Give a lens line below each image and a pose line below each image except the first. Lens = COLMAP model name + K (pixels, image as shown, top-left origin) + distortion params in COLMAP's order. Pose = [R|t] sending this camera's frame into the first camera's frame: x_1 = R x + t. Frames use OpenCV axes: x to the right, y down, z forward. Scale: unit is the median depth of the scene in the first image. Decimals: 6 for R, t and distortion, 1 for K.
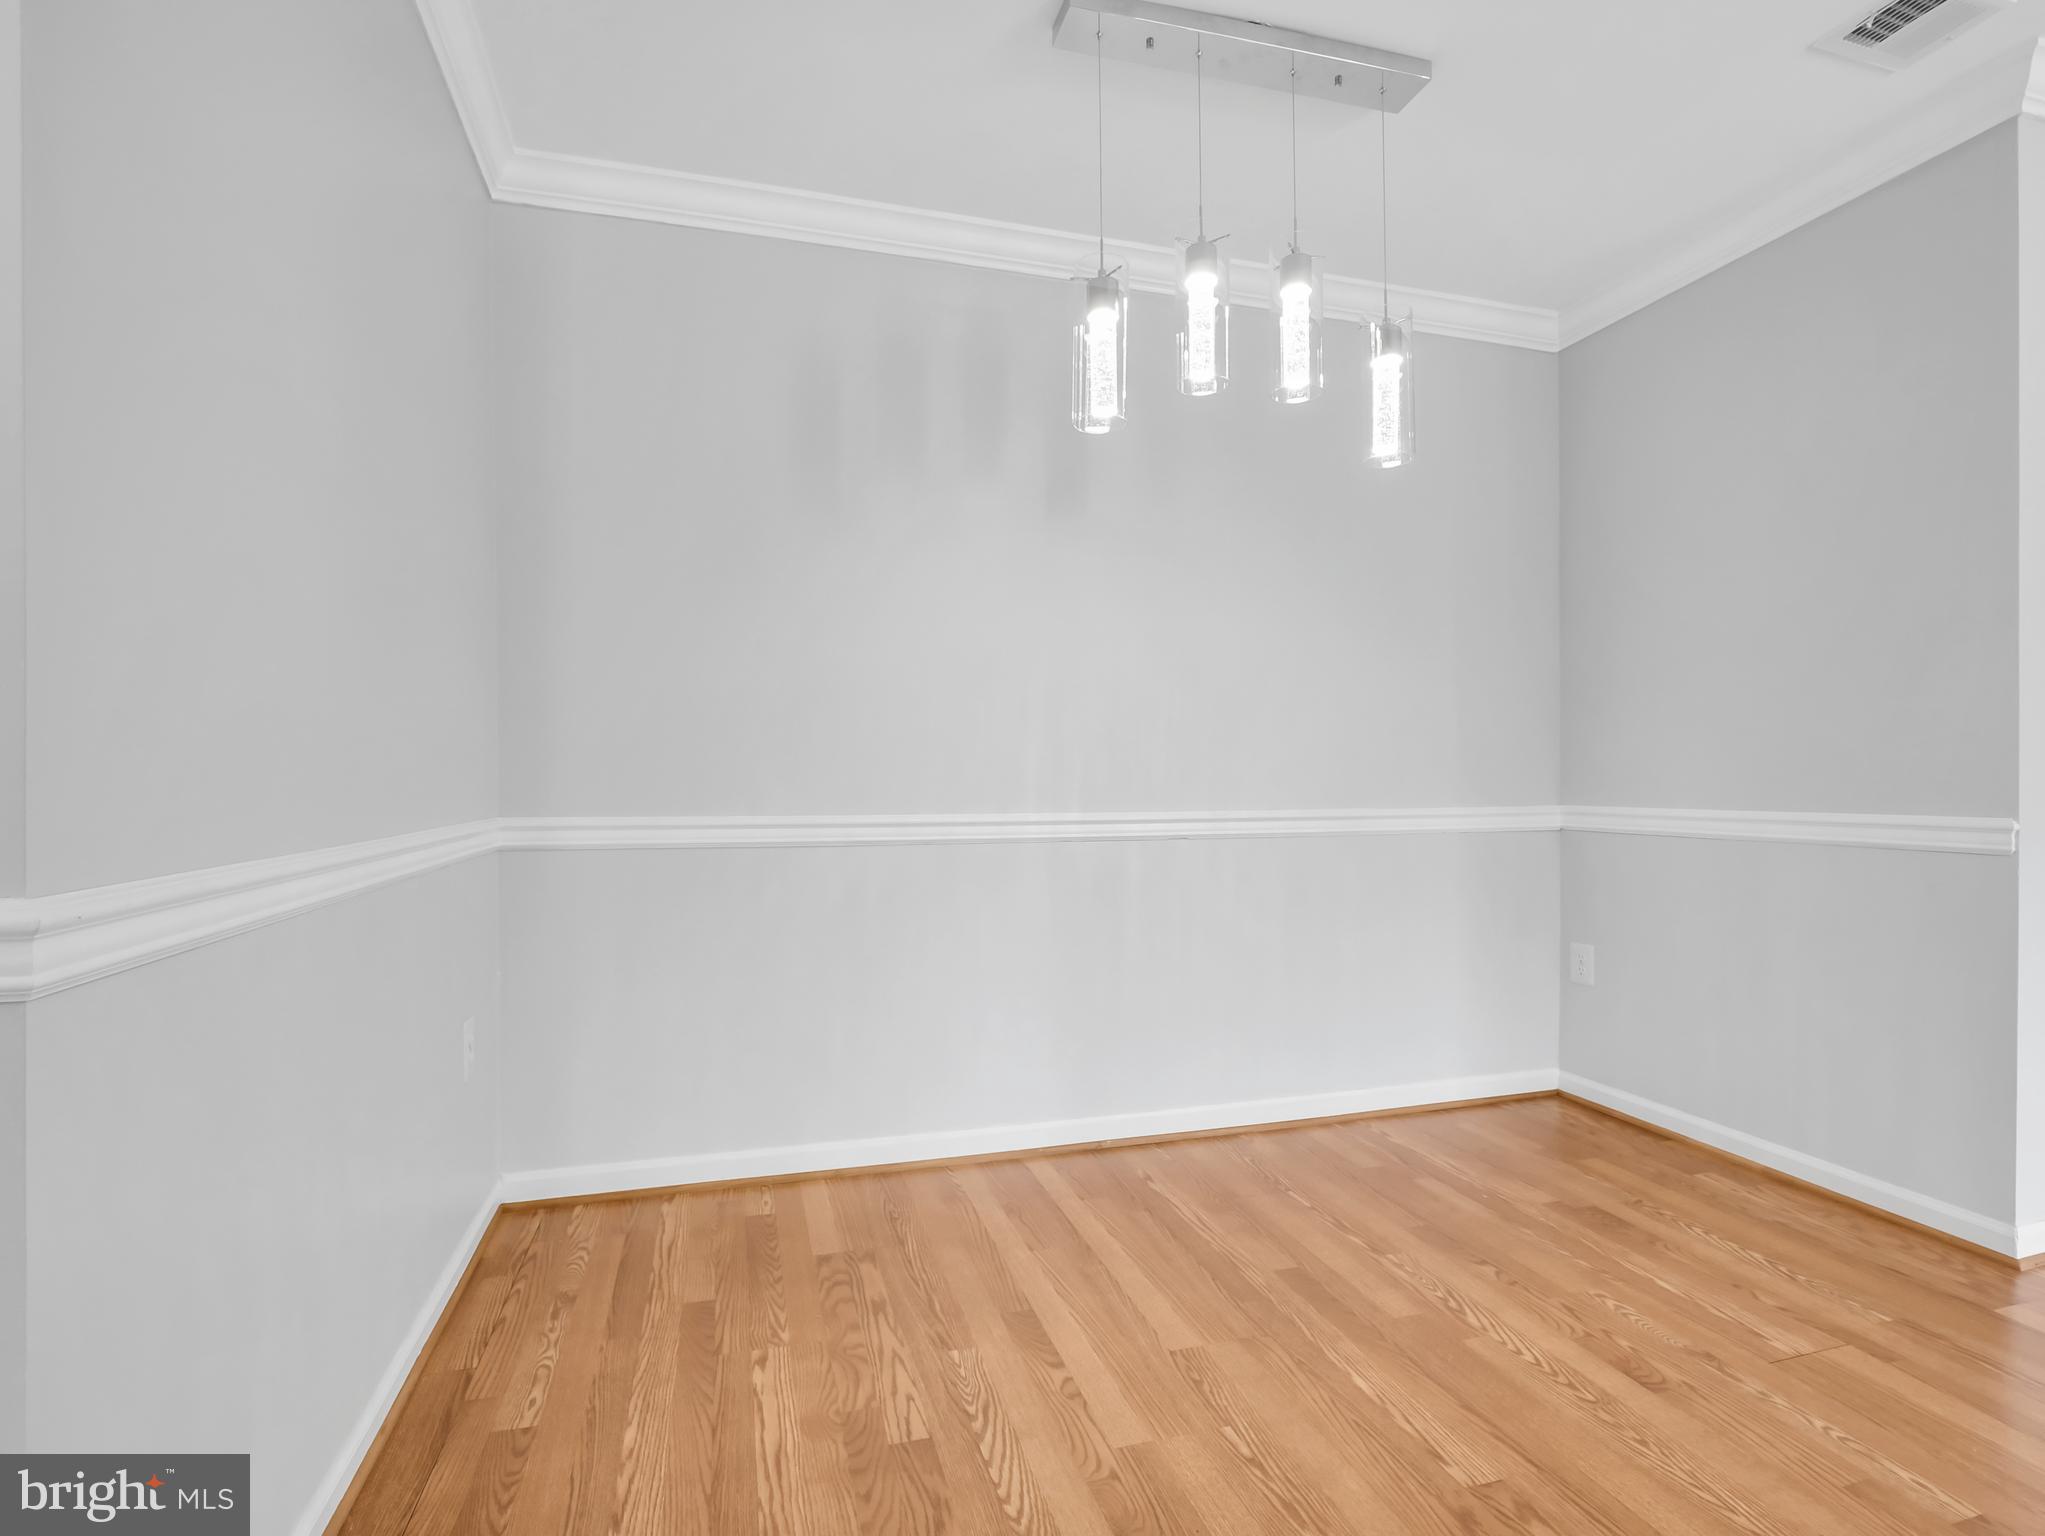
lens RADIAL K [[1016.0, 0, 1013.6], [0, 1016.0, 777.3], [0, 0, 1]] dist [-0.015907, -0.004441]
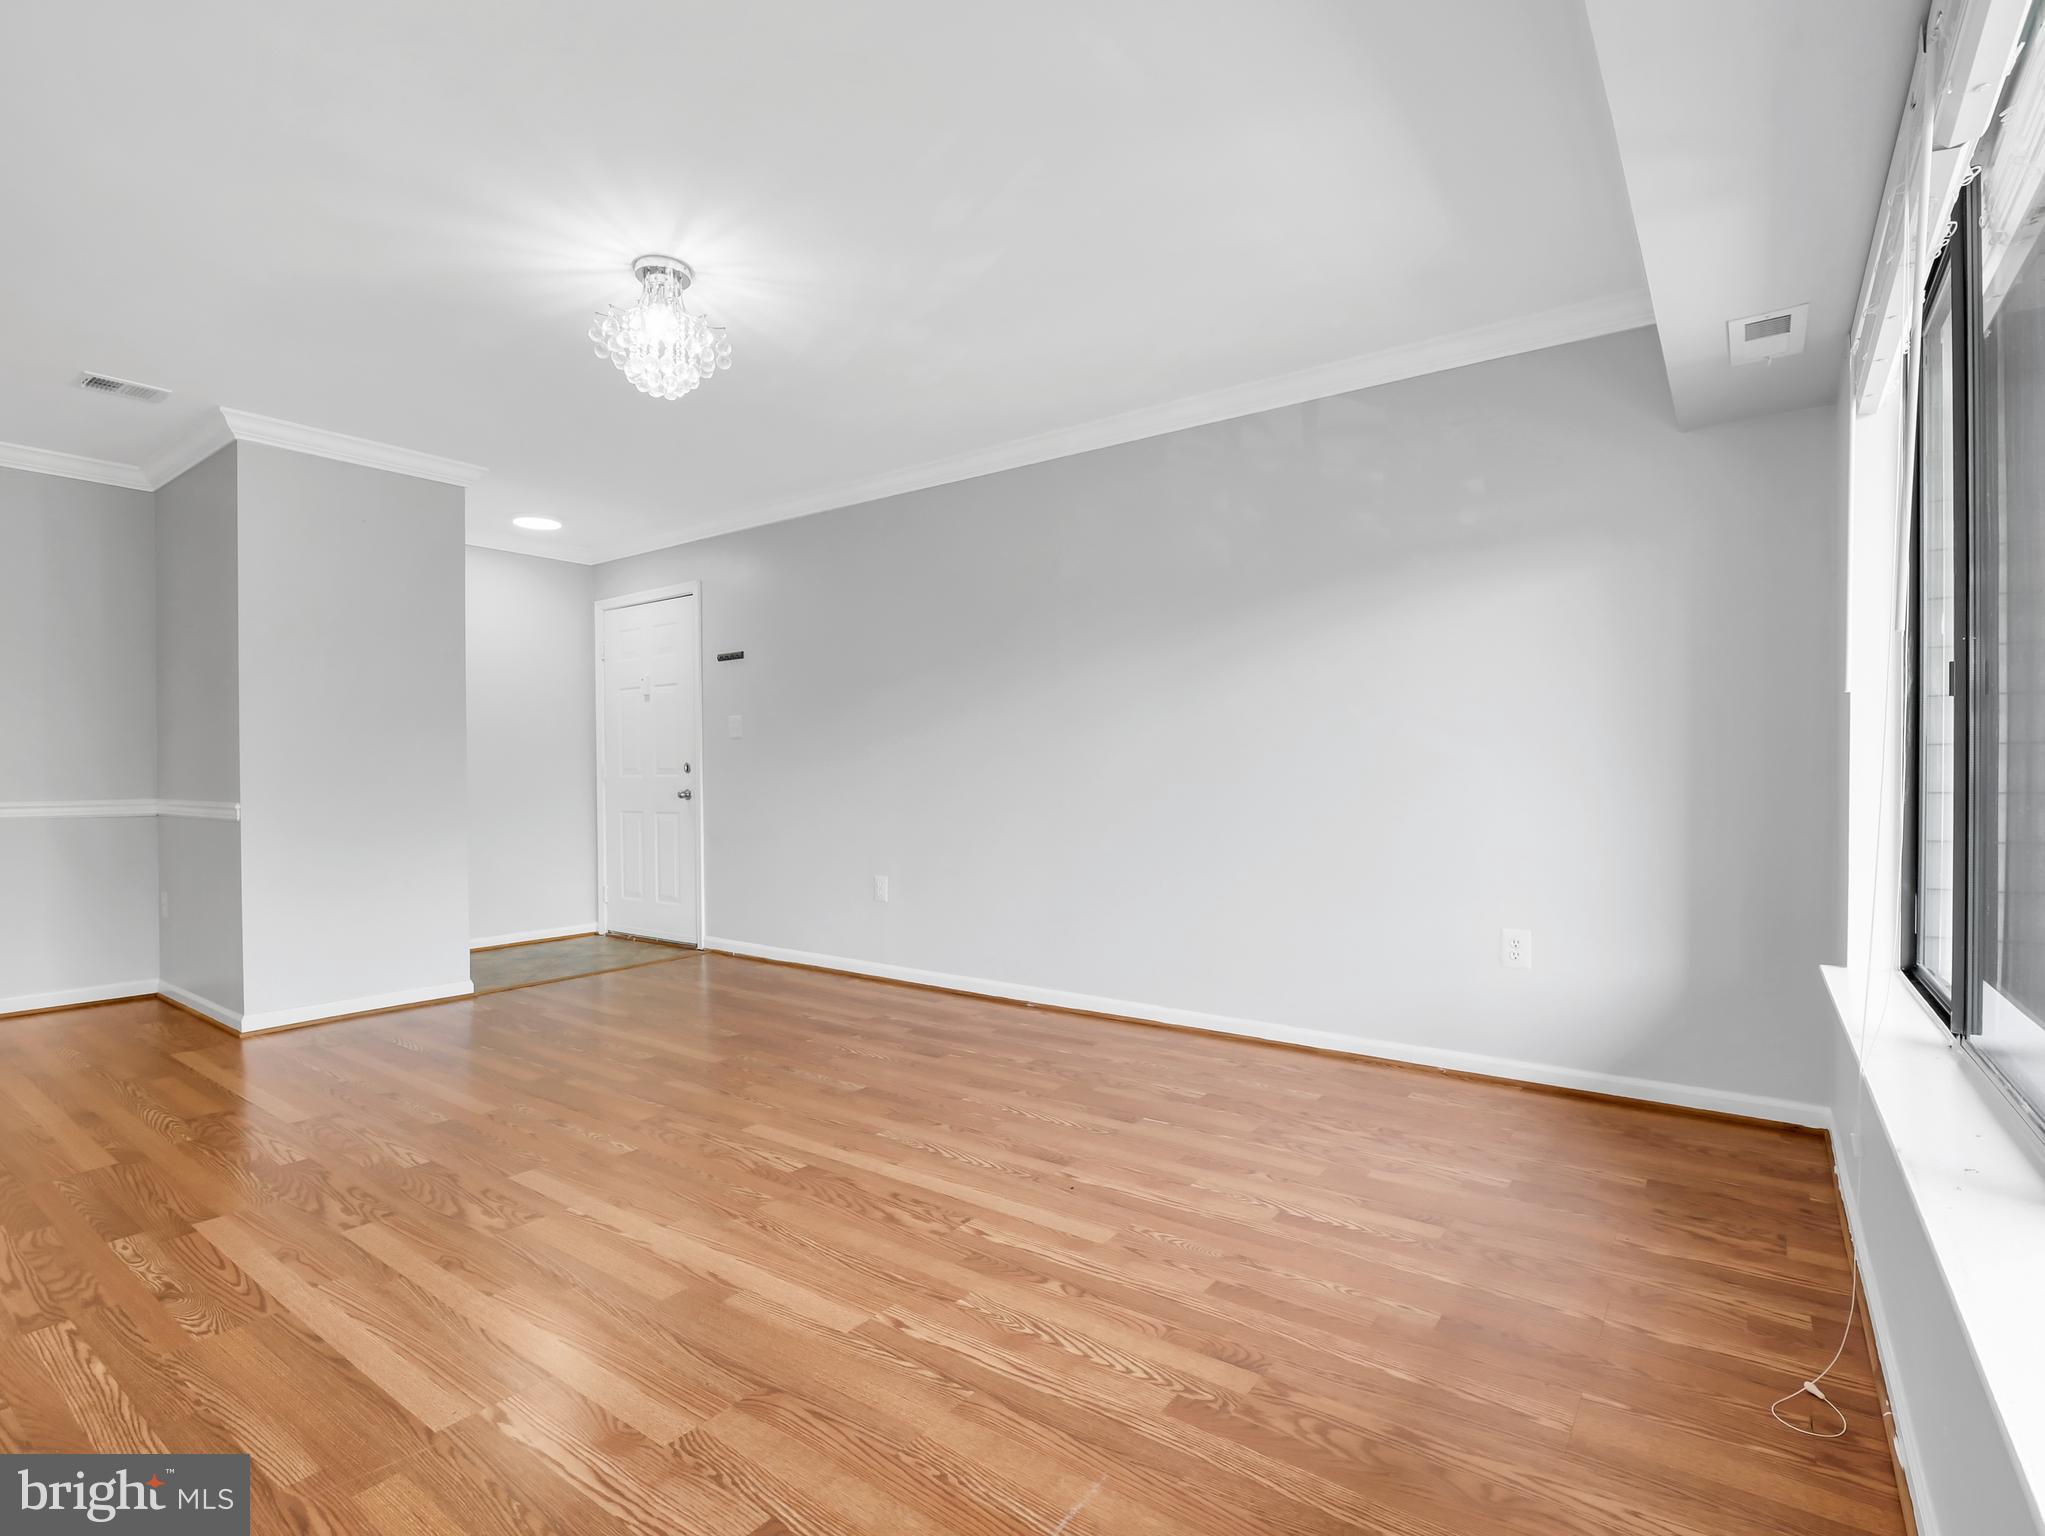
lens RADIAL K [[1016.0, 0, 993.0], [0, 1016.0, 771.8], [0, 0, 1]] dist [-0.015907, -0.004441]
pose [[0.798595, 0.001595, 0.601866, 0.998678], [0.001118, 0.999991, -0.004133, -0.006986], [-0.601867, 0.003973, 0.798586, -1.414200]]
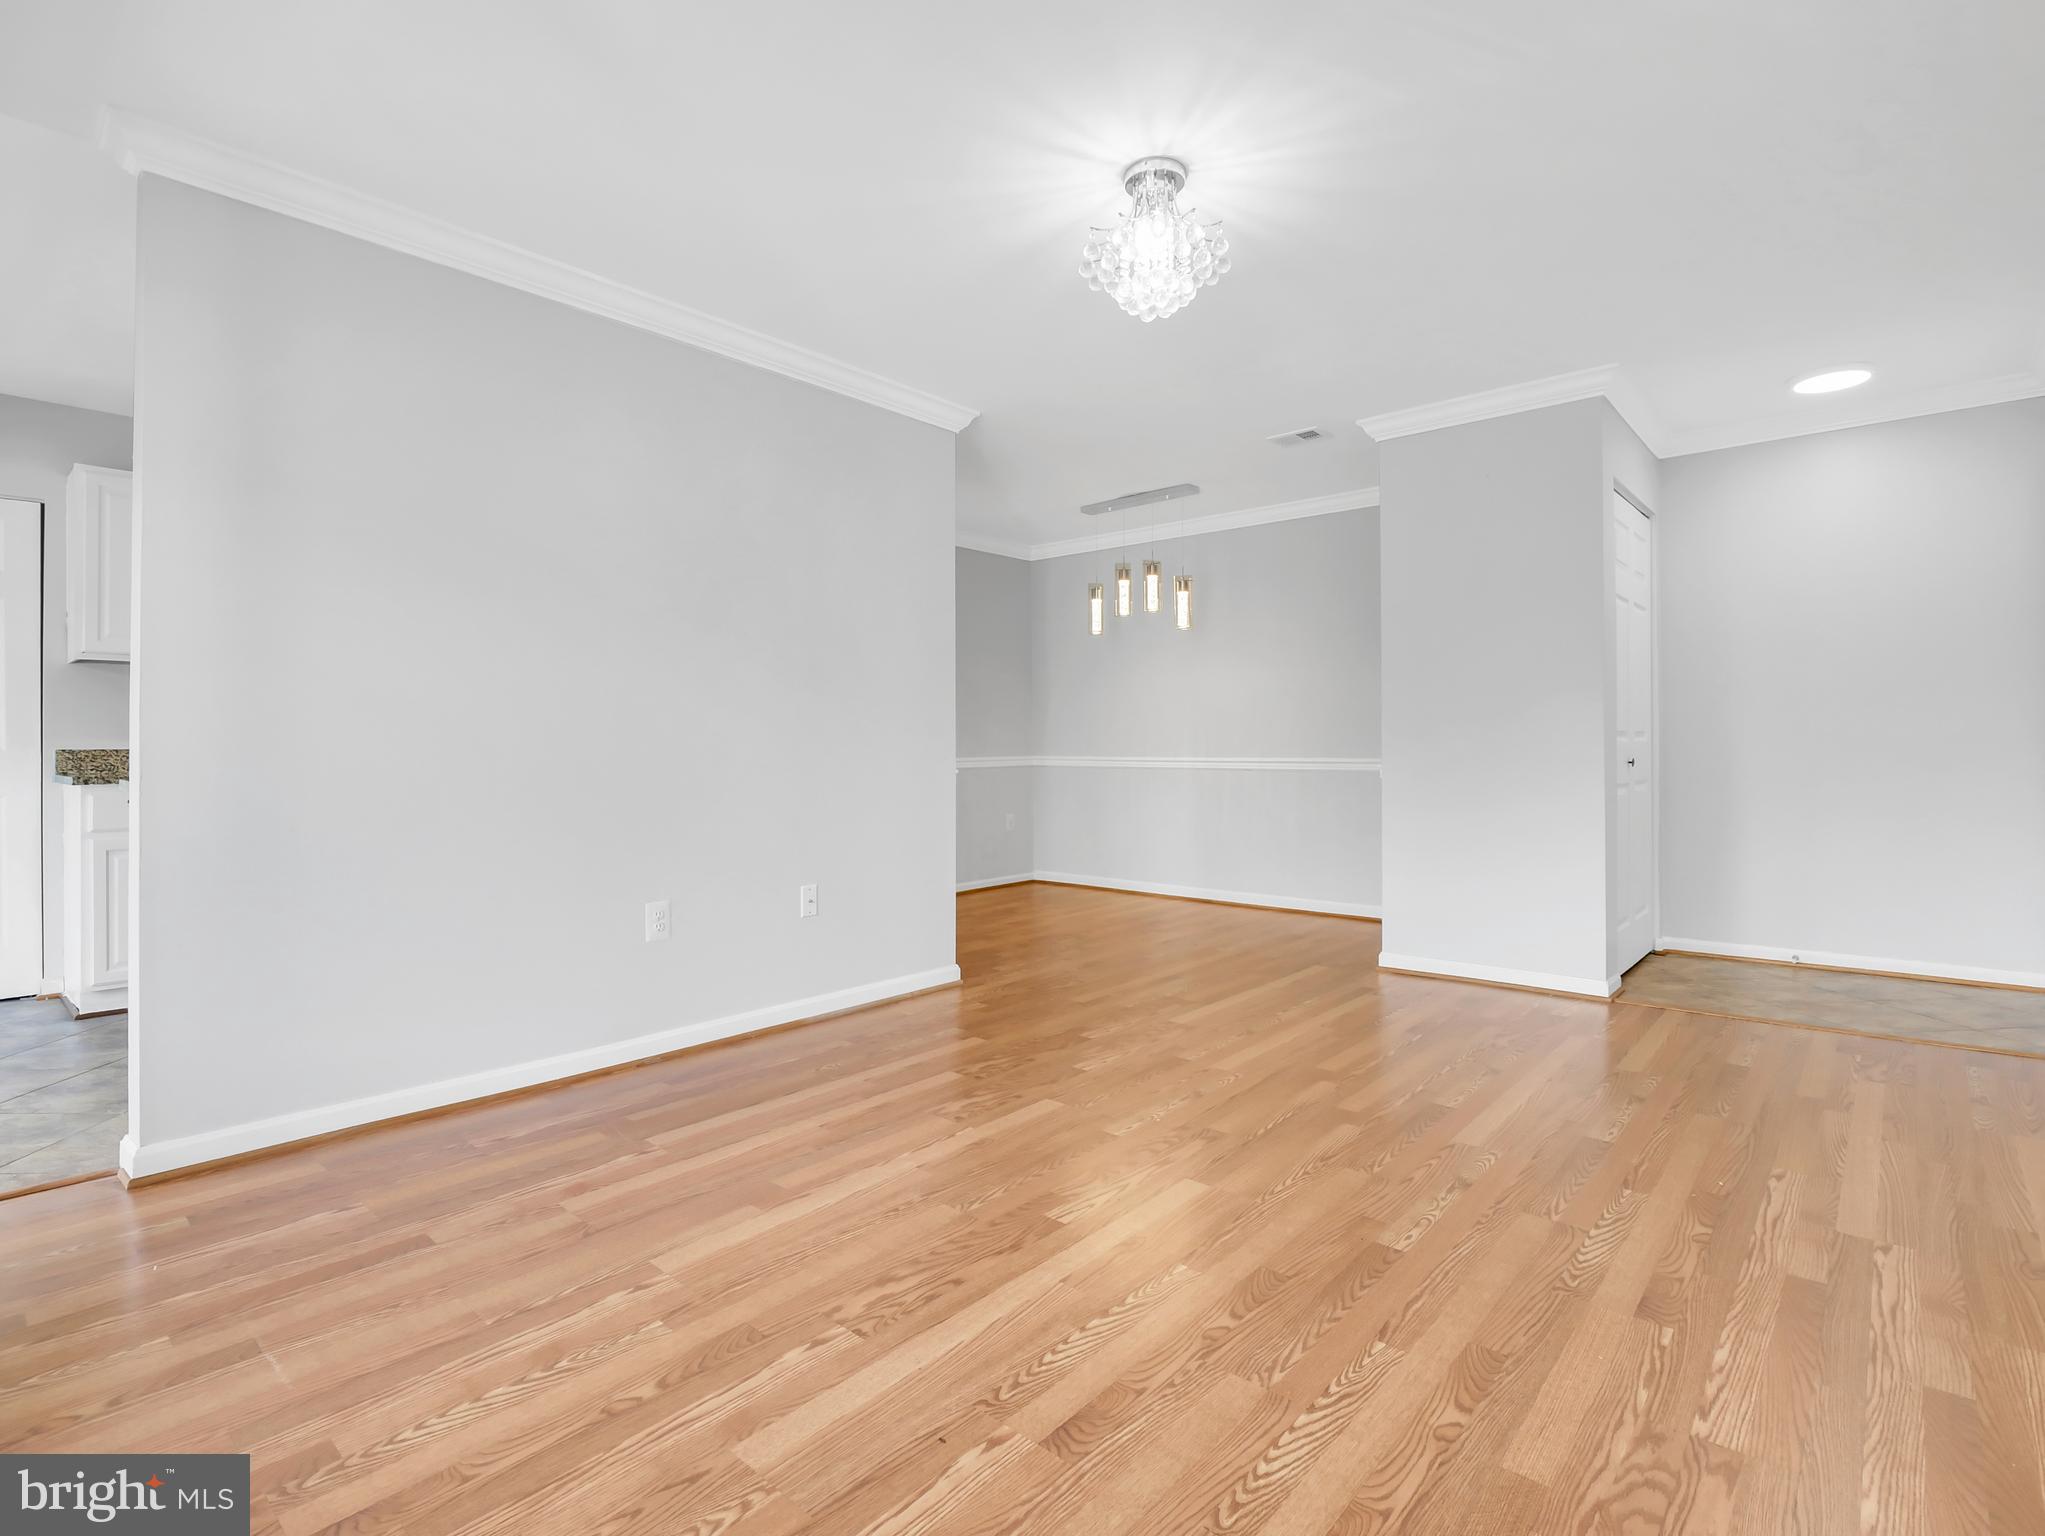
lens RADIAL K [[1016.0, 0, 1022.7], [0, 1016.0, 742.1], [0, 0, 1]] dist [-0.015907, -0.004441]
pose [[0.536017, -0.002338, -0.844204, 2.410550], [0.001631, 0.999997, -0.001734, 0.001422], [0.844205, -0.000448, 0.536020, -0.835339]]
